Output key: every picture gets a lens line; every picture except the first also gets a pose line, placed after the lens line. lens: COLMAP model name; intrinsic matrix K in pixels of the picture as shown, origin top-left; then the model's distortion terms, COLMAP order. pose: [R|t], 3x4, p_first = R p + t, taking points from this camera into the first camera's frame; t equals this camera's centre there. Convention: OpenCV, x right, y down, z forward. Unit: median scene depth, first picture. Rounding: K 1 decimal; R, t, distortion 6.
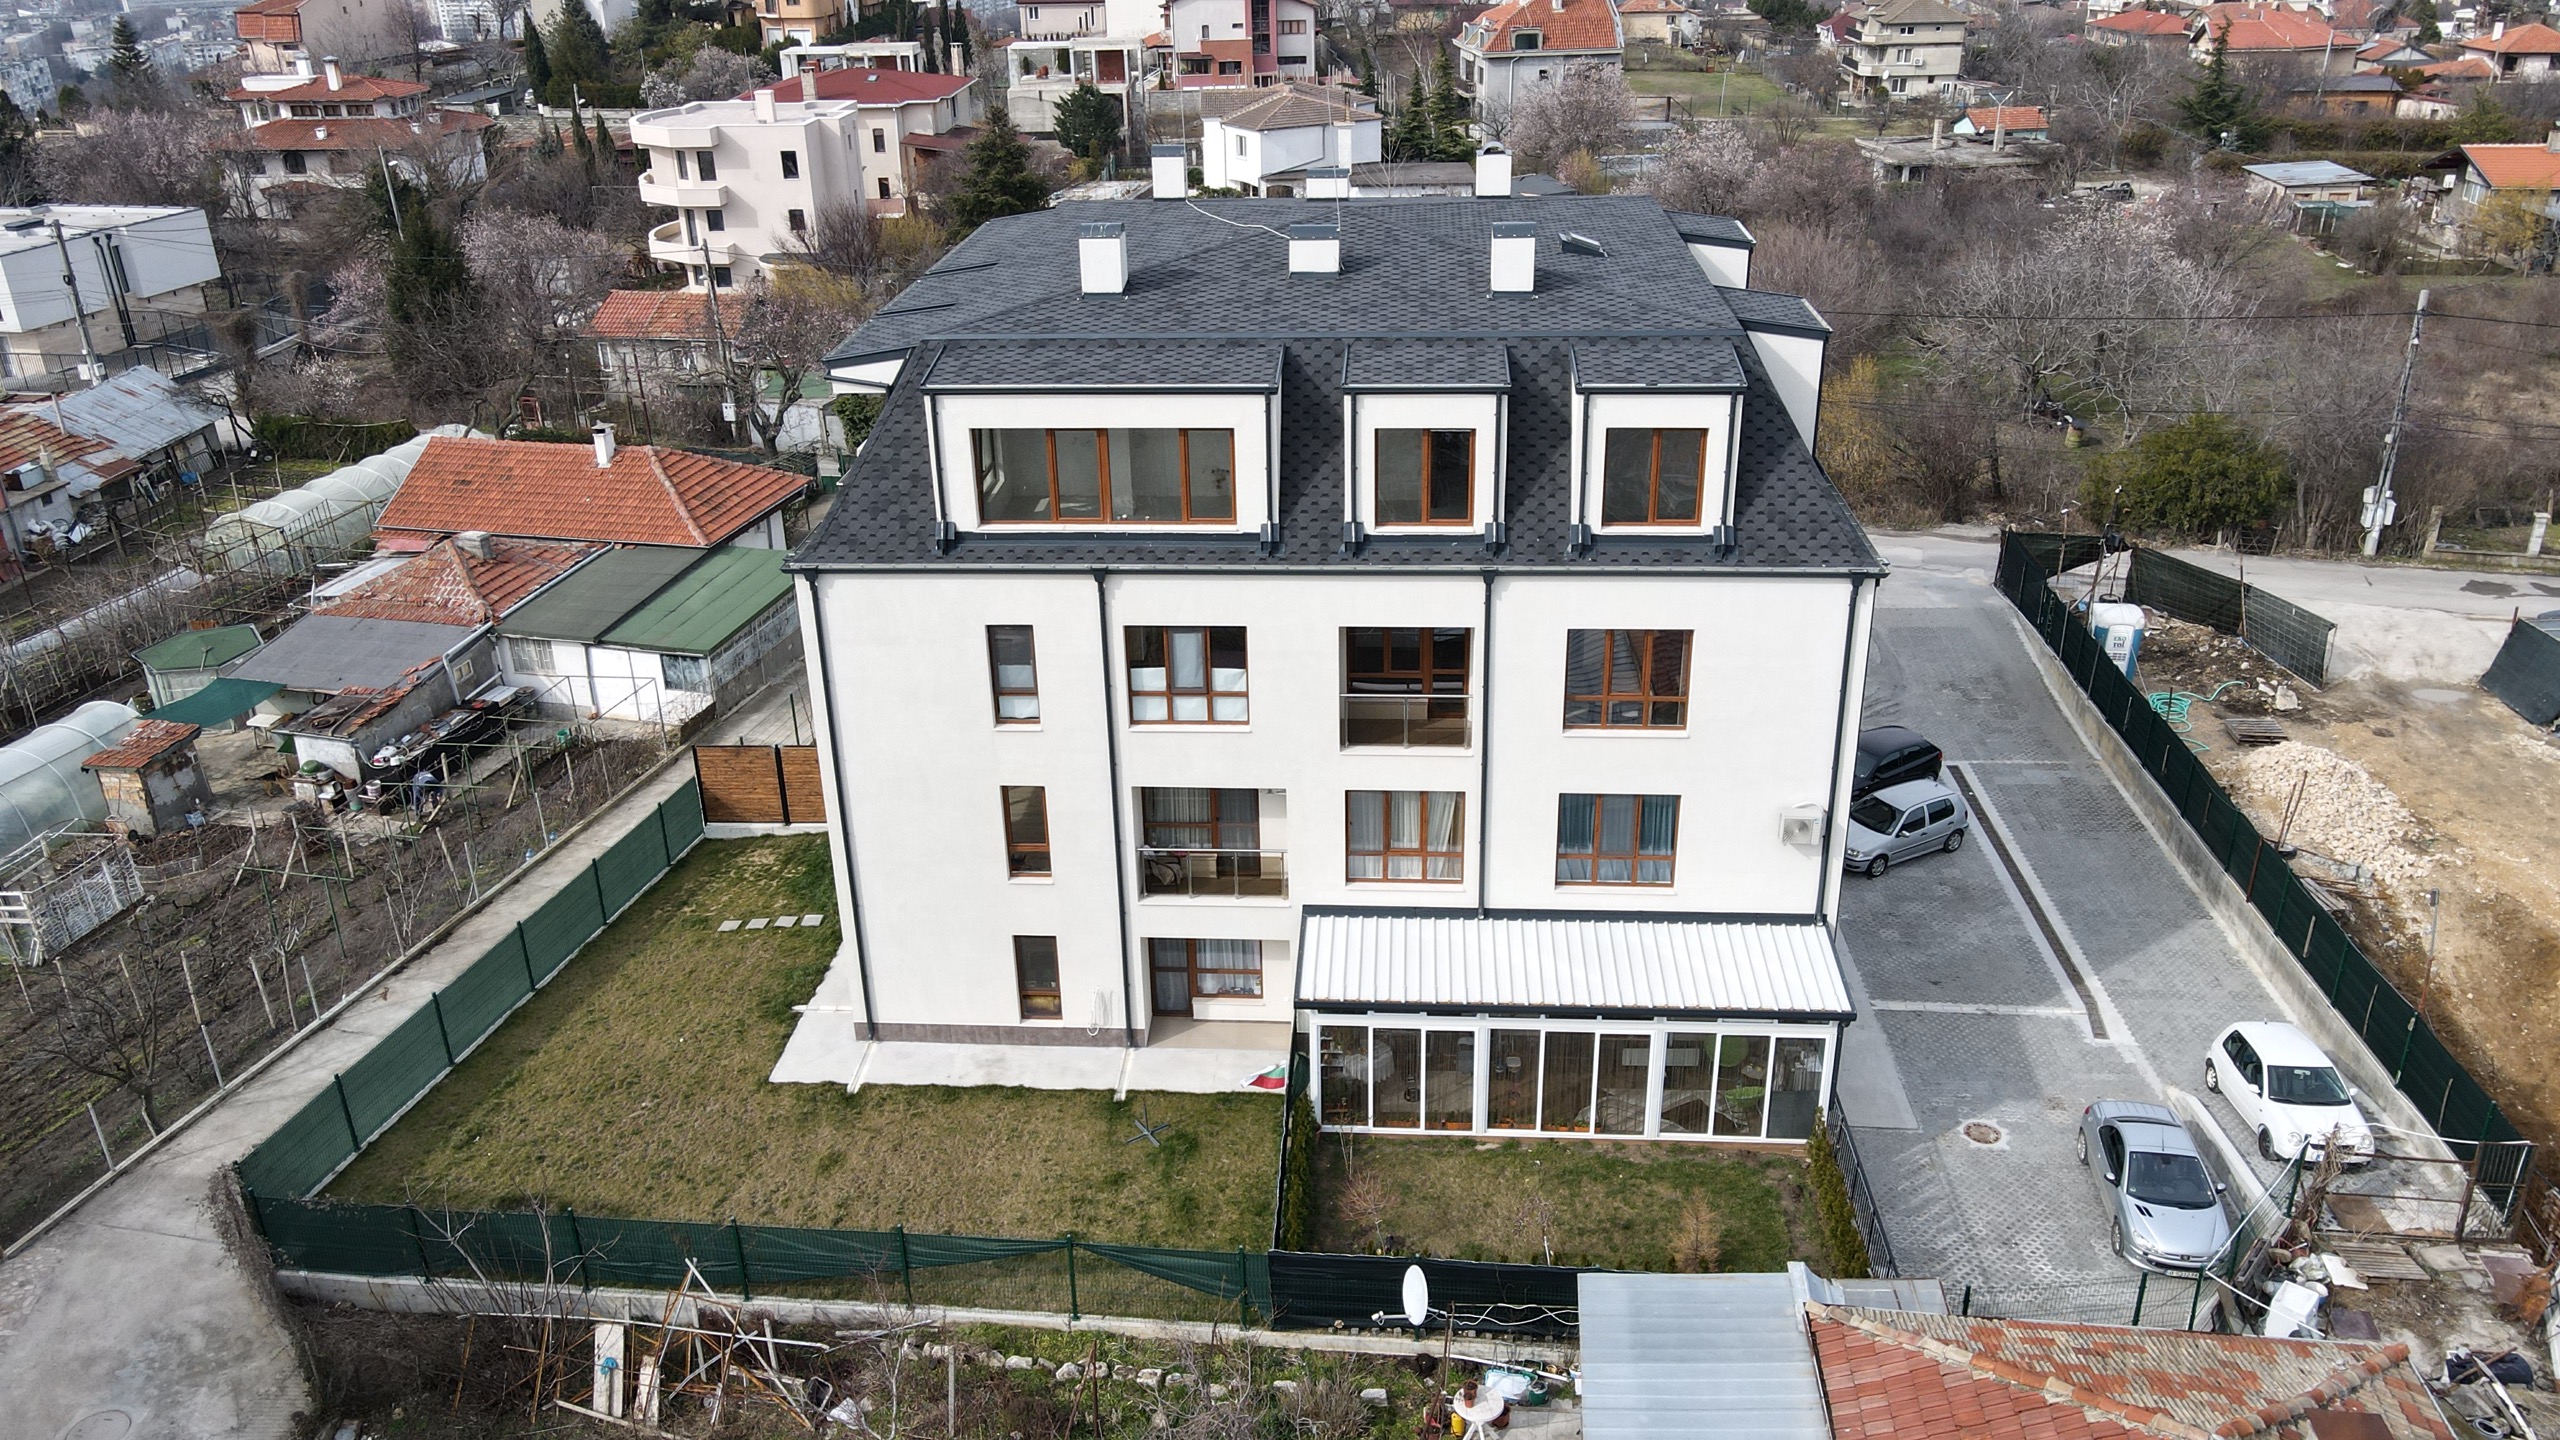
lens RADIAL K [[1882.3, 0, 1278.4], [0, 1882.3, 717.7], [0, 0, 1]] dist [0.014179, 0.016485]
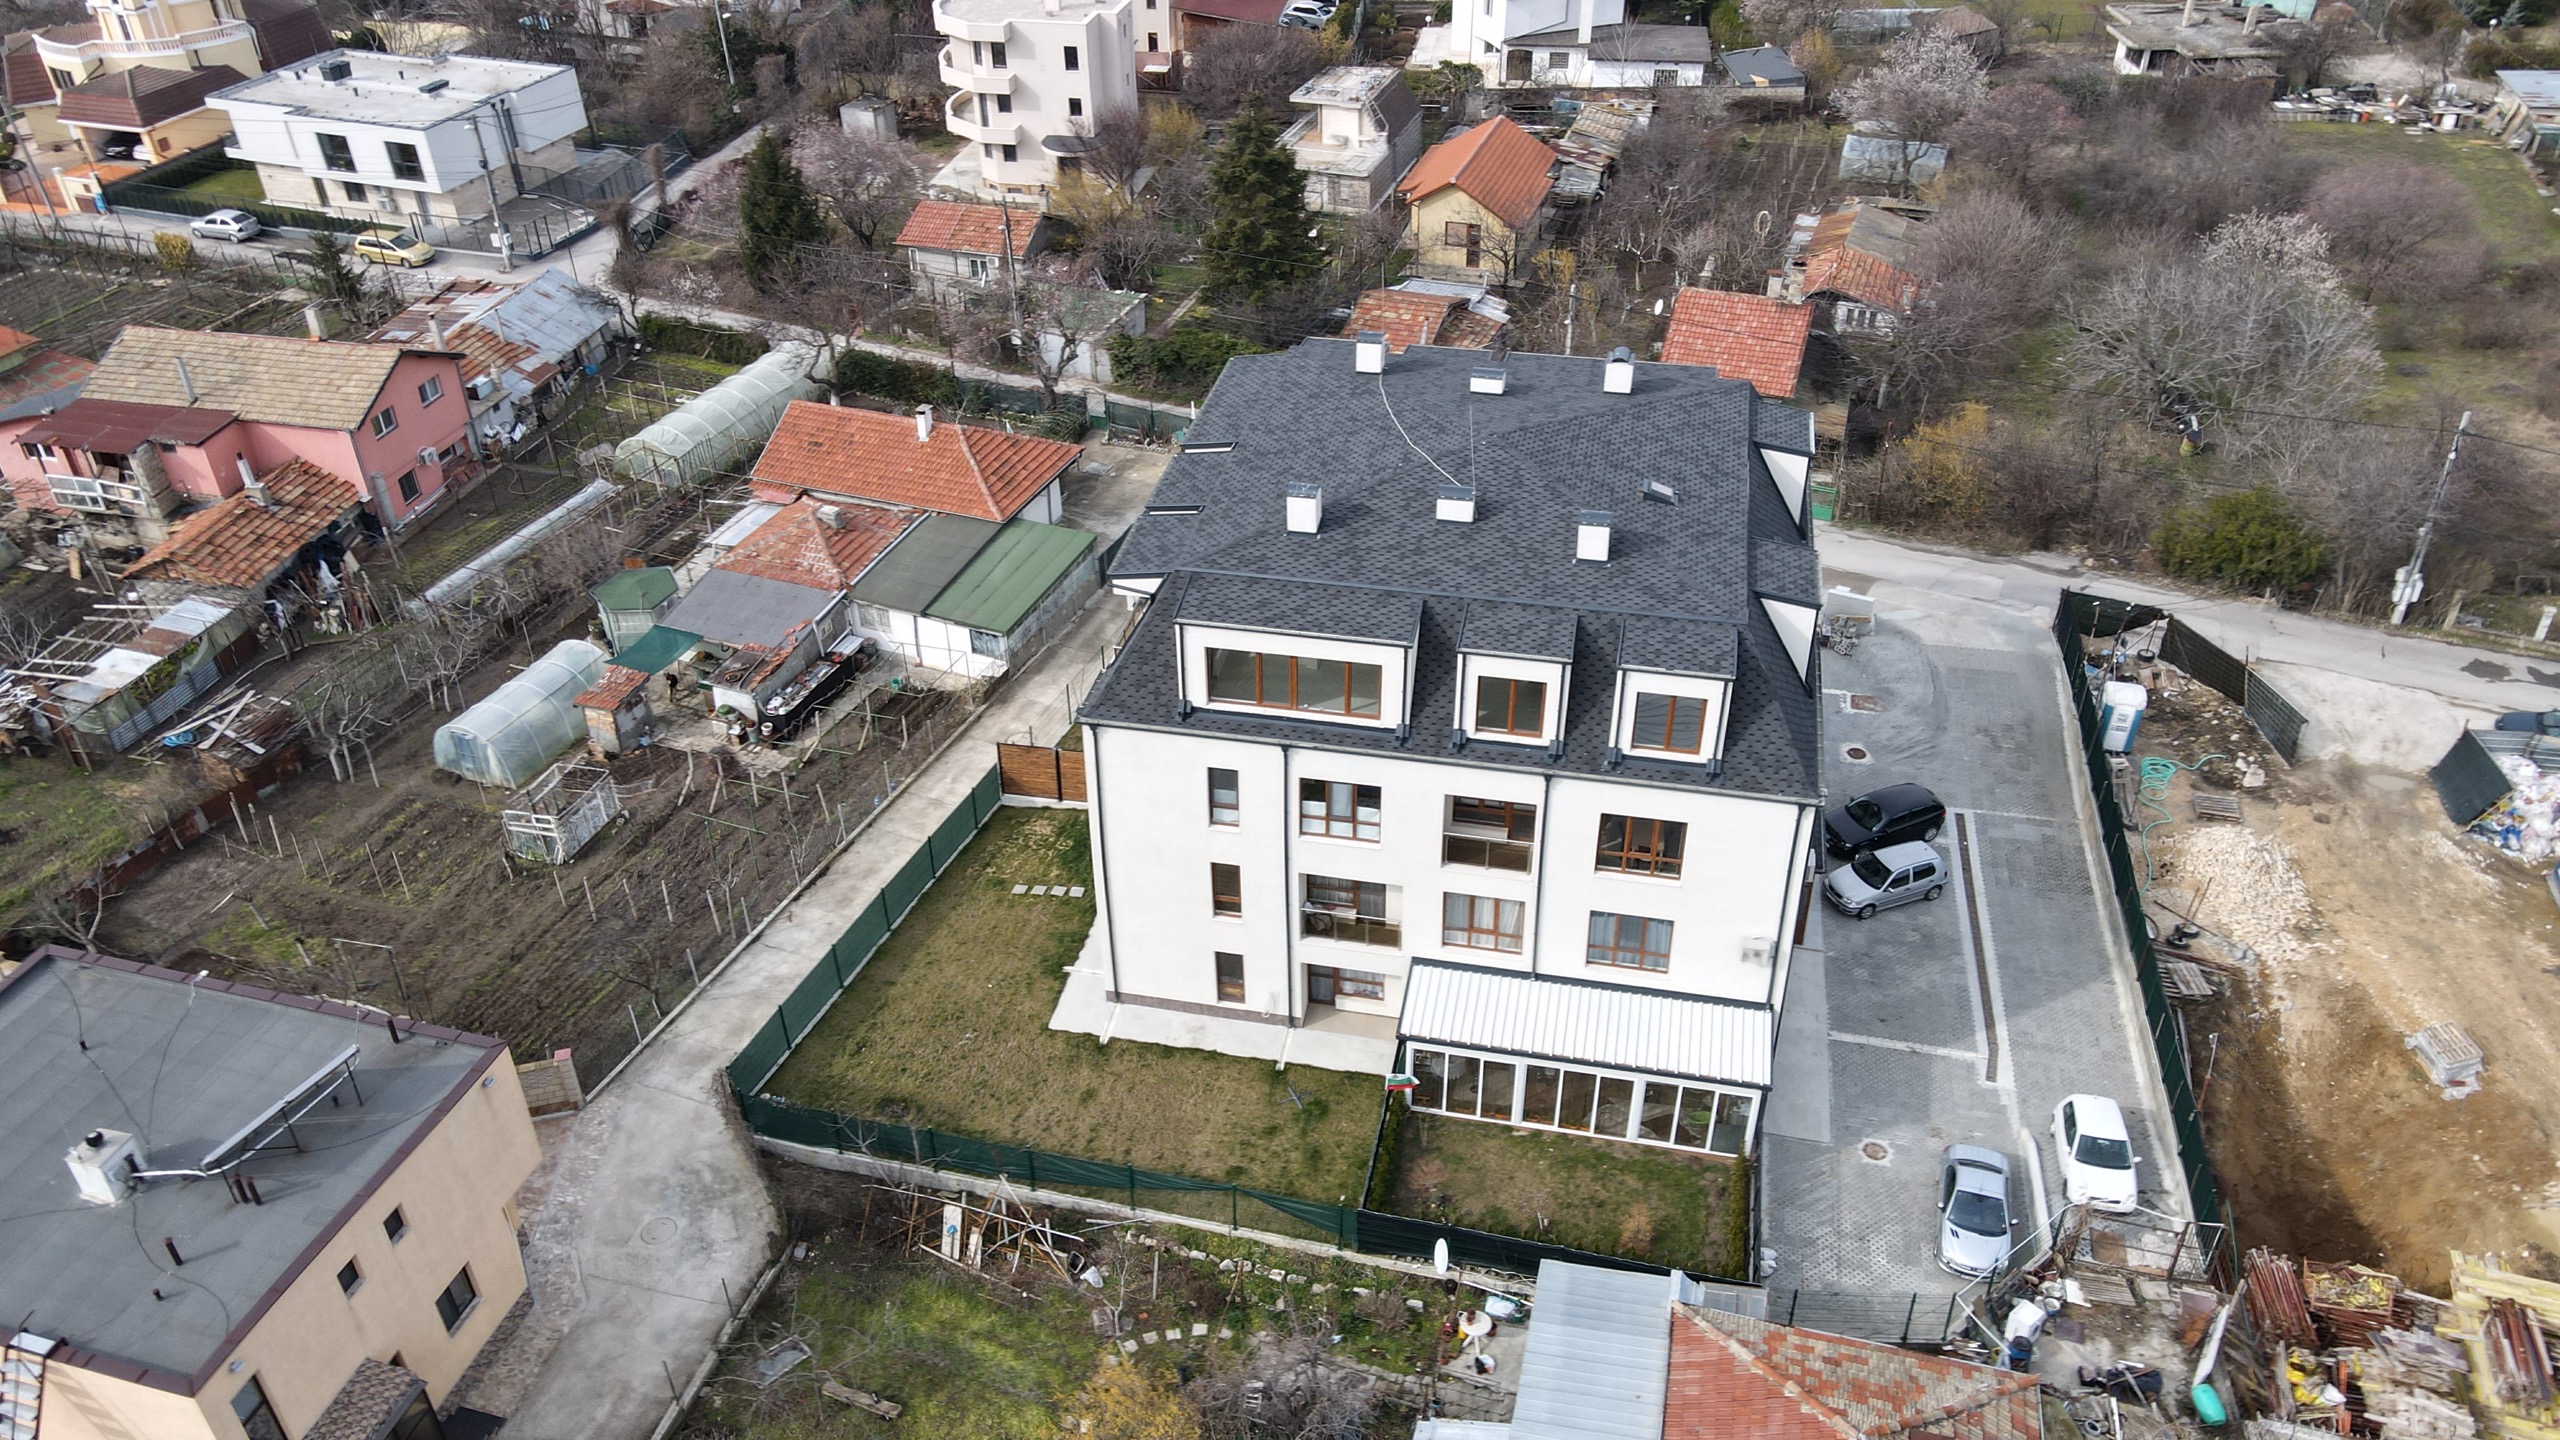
lens RADIAL K [[1882.3, 0, 1278.4], [0, 1882.3, 717.7], [0, 0, 1]] dist [0.014179, 0.016485]
pose [[0.989968, 0.085791, -0.112267, 0.054519], [-0.065067, 0.982106, 0.176733, -0.305664], [0.125420, -0.167655, 0.977835, -0.373646]]
